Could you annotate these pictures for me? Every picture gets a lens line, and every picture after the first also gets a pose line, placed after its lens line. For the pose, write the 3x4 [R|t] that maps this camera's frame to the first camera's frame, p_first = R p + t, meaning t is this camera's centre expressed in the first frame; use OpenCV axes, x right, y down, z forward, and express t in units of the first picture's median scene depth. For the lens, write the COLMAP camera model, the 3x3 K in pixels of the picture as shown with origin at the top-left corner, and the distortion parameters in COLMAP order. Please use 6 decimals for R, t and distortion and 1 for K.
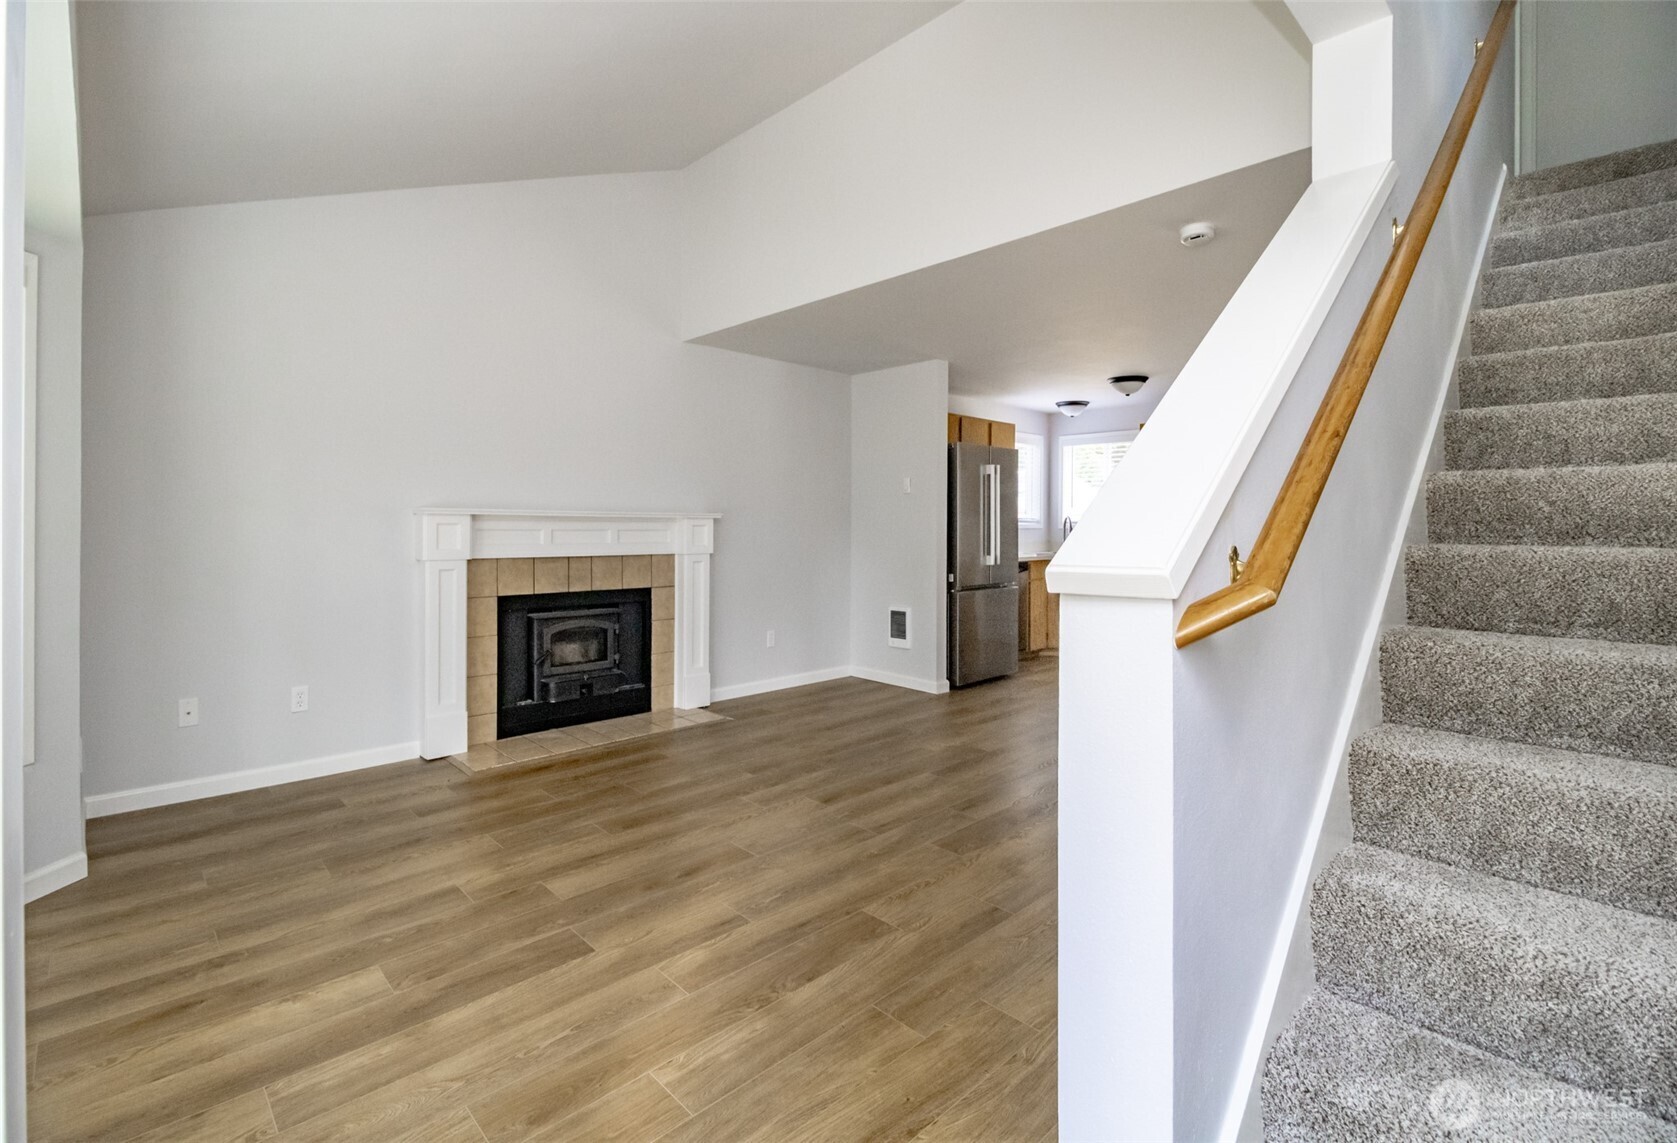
lens RADIAL K [[762.3, 0, 824.7], [0, 762.3, 493.7], [0, 0, 1]] dist [0.012030, -0.008394]
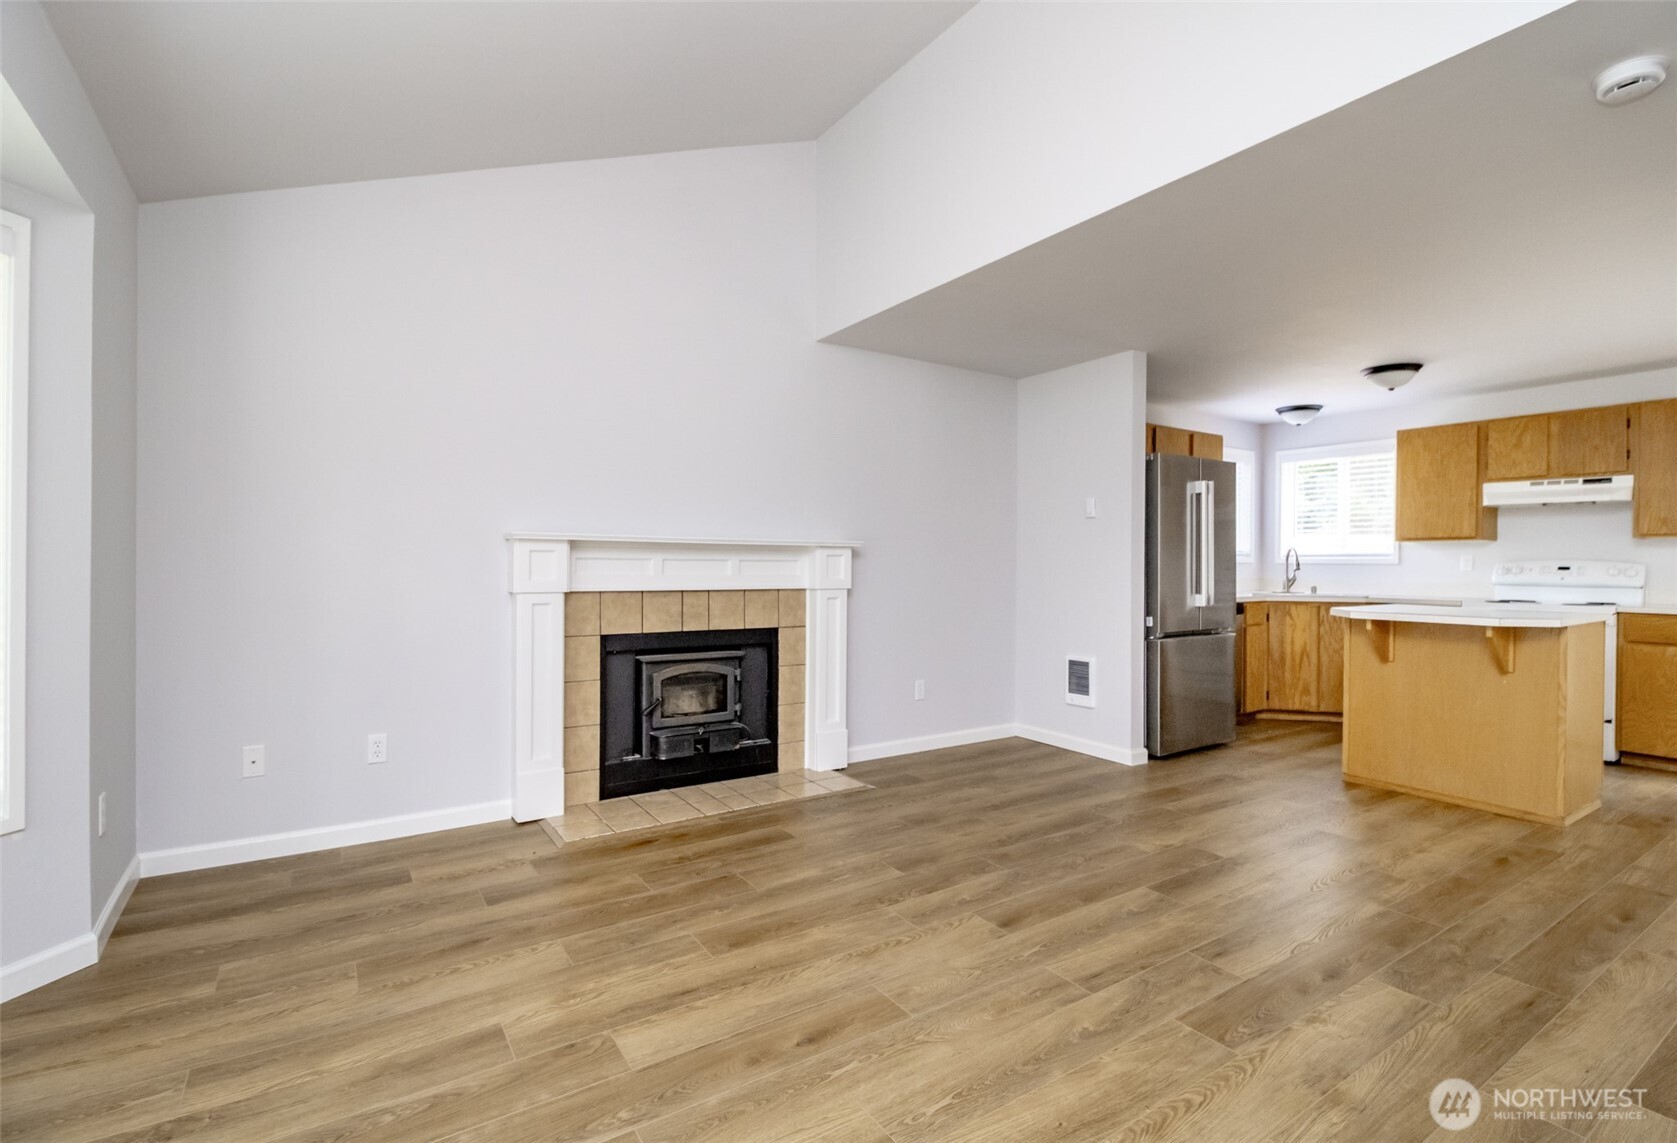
lens RADIAL K [[762.3, 0, 825.1], [0, 762.3, 572.7], [0, 0, 1]] dist [0.012030, -0.008394]
pose [[0.983292, 0.001967, -0.182025, -0.031013], [0.006434, 0.998941, 0.045554, 0.033928], [0.181922, -0.045964, 0.982238, 0.250931]]
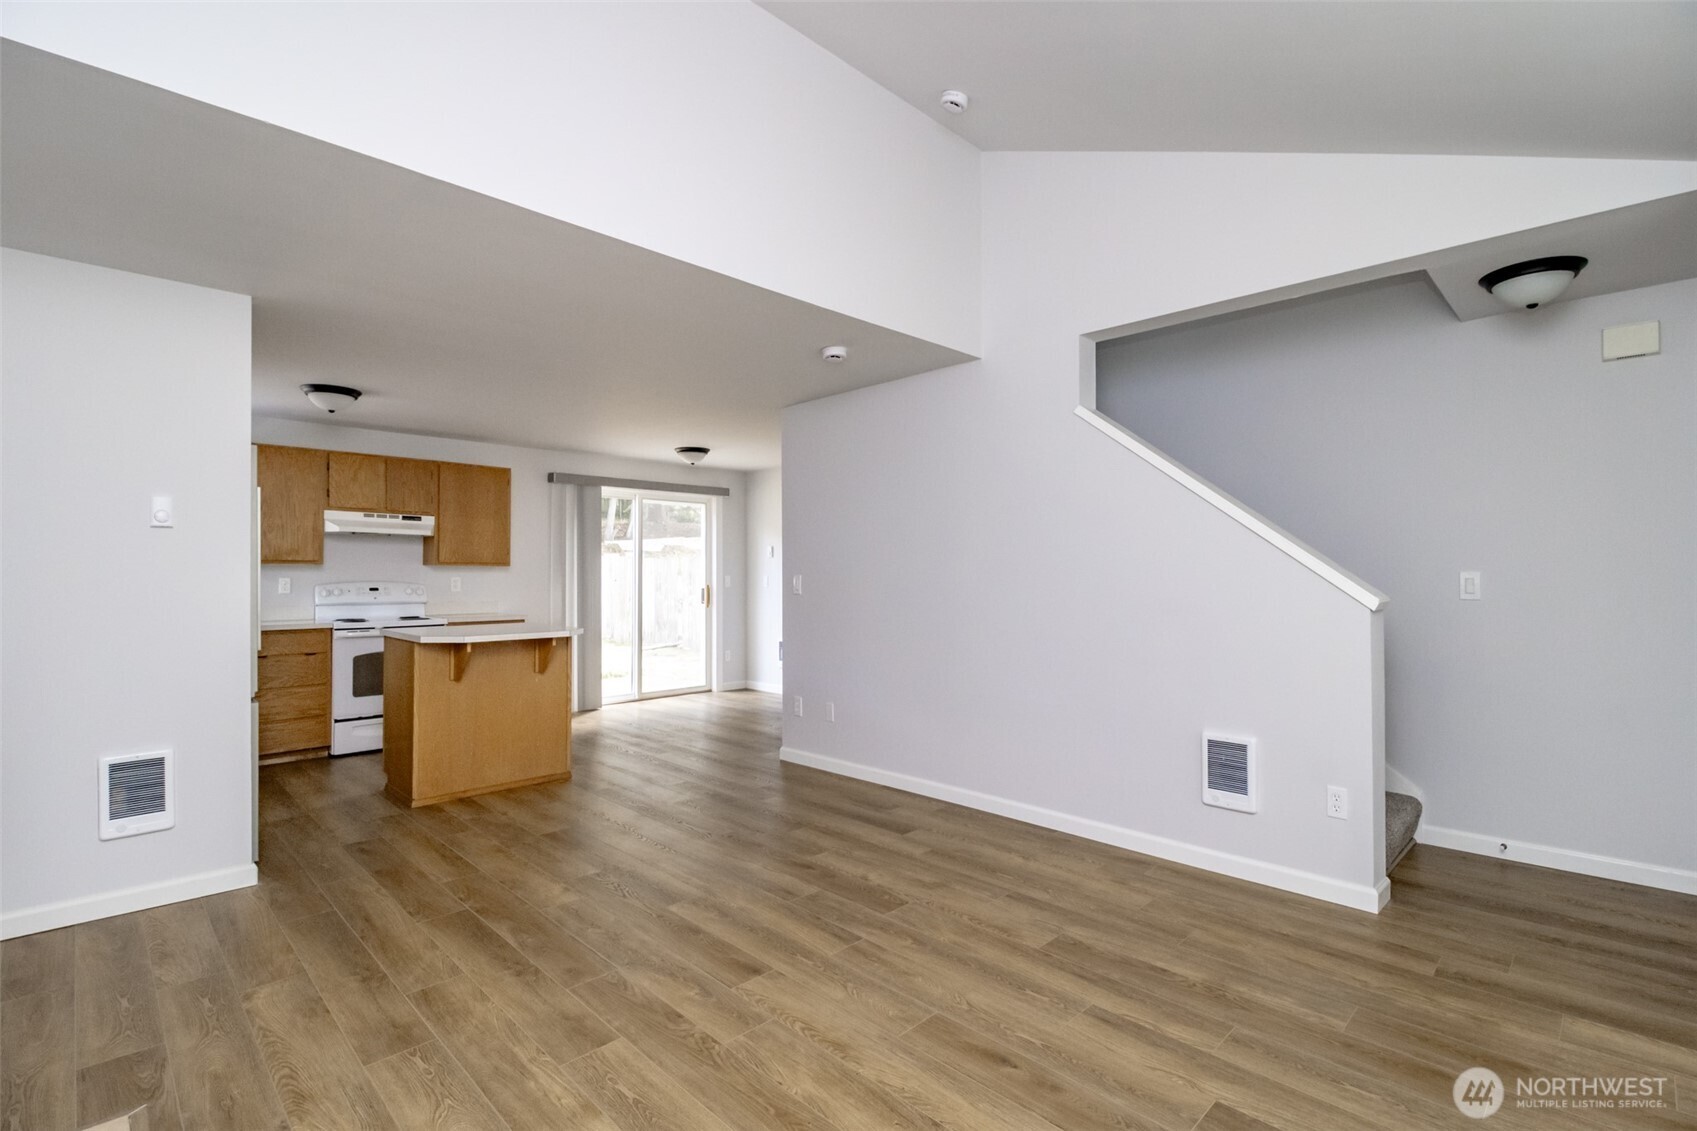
lens RADIAL K [[800.0, 0, 870.7], [0, 800.0, 564.5], [0, 0, 1]] dist [-0.003485, 0.000772]
pose [[-0.049488, 0.005572, 0.998759, -0.682640], [-0.034778, 0.999368, -0.007299, 0.022271], [-0.998169, -0.035096, -0.049263, 0.856014]]
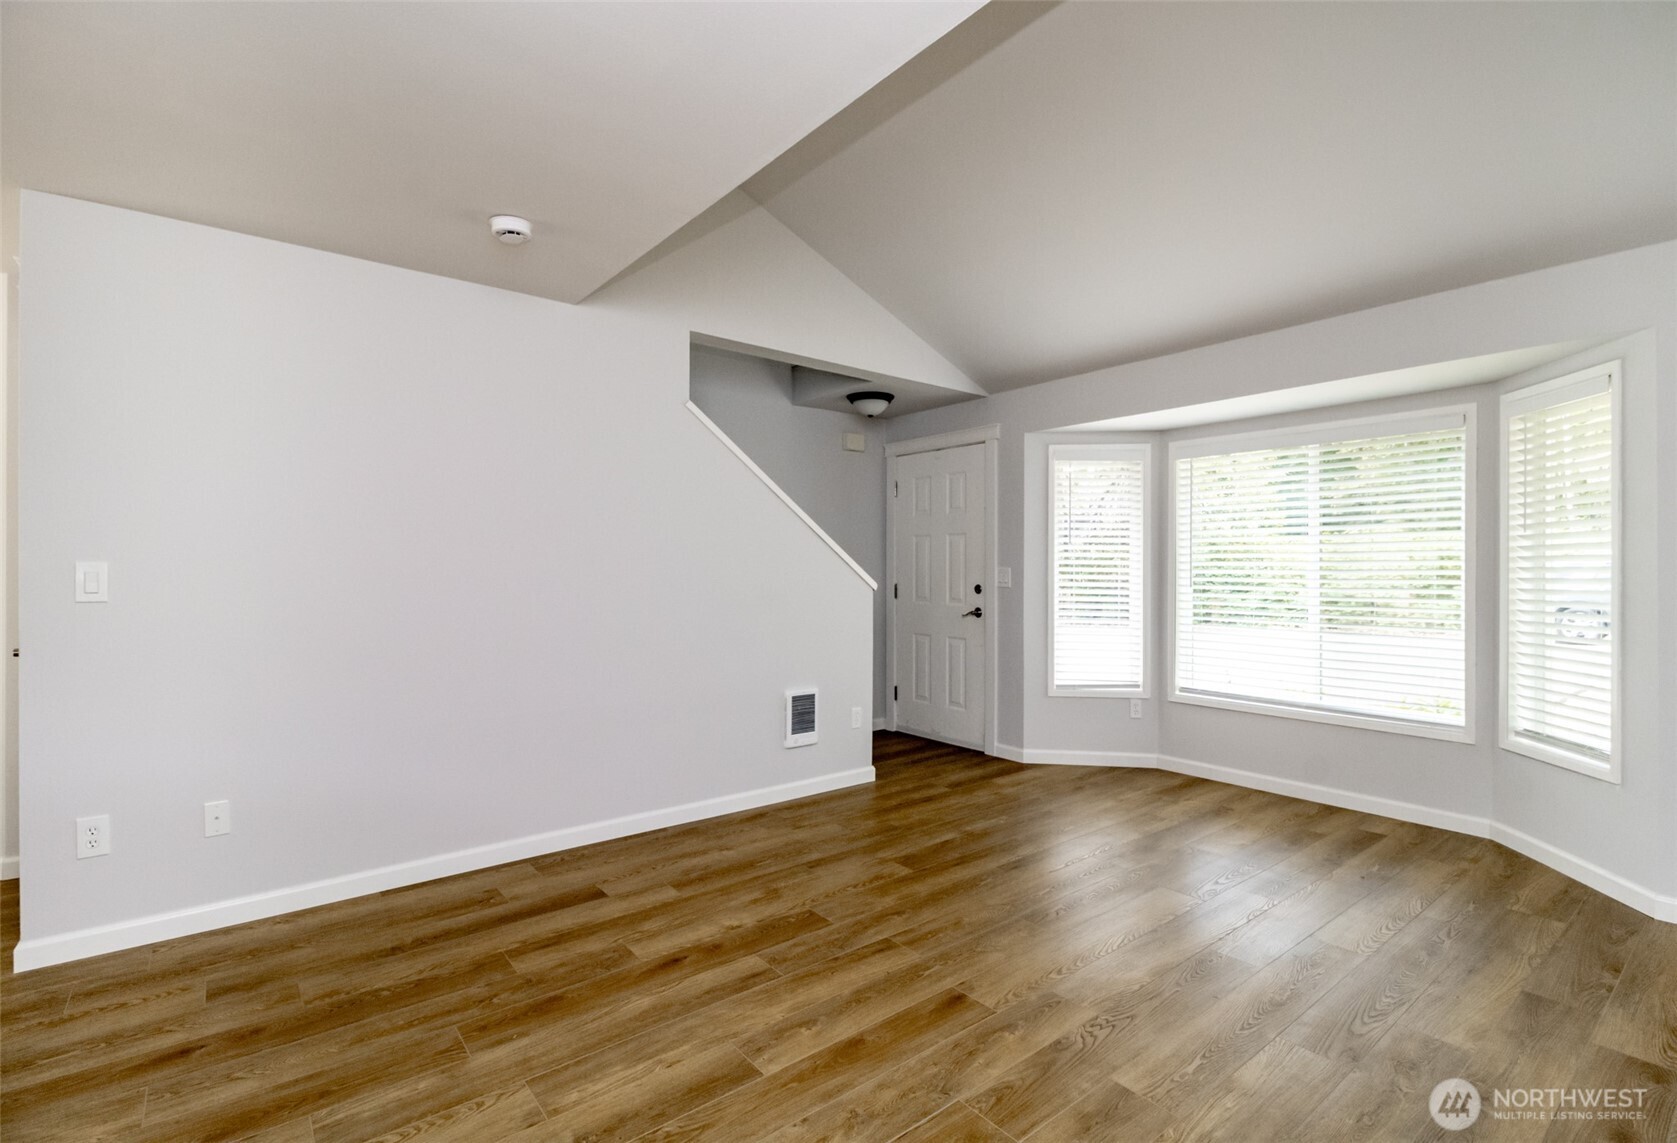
lens RADIAL K [[762.3, 0, 855.7], [0, 762.3, 566.4], [0, 0, 1]] dist [0.012030, -0.008394]
pose [[-0.998335, -0.011304, 0.056566, 0.052154], [-0.013385, 0.999243, -0.036540, 0.051318], [-0.056111, -0.037237, -0.997730, 1.521936]]
